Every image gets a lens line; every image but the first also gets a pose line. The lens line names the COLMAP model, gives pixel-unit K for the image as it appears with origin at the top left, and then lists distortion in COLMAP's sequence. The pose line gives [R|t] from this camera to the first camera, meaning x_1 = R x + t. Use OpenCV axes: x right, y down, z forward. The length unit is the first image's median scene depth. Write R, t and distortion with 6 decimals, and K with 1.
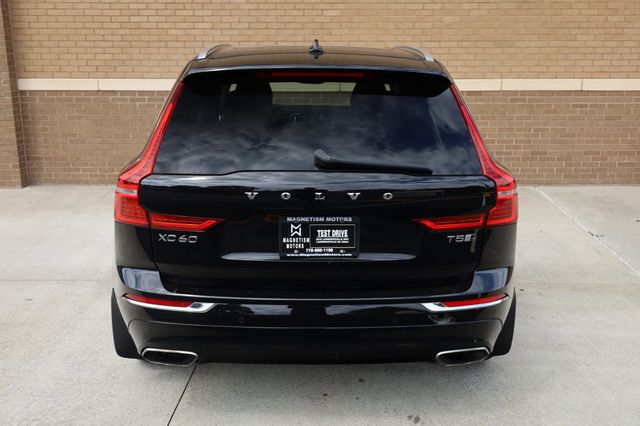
lens RADIAL K [[649.8, 0, 320.0], [0, 649.8, 213.0], [0, 0, 1]] dist [-0.000022, -0.005768]
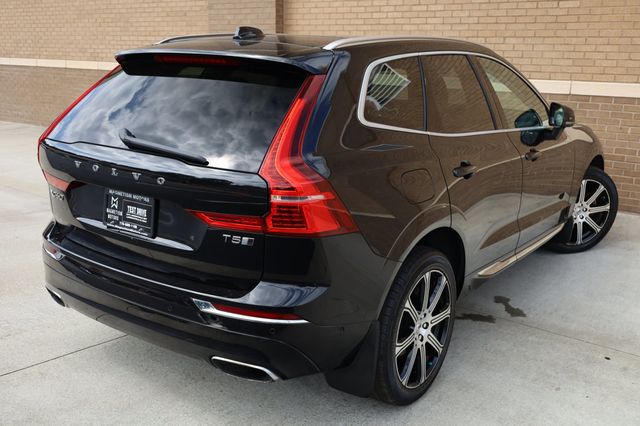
lens RADIAL K [[649.8, 0, 320.0], [0, 649.8, 213.0], [0, 0, 1]] dist [-0.000022, -0.005768]
pose [[0.798545, 0.158679, -0.580643, 0.300529], [-0.160524, 0.985833, 0.048645, -0.022025], [0.580136, 0.054362, 0.812703, 0.117339]]
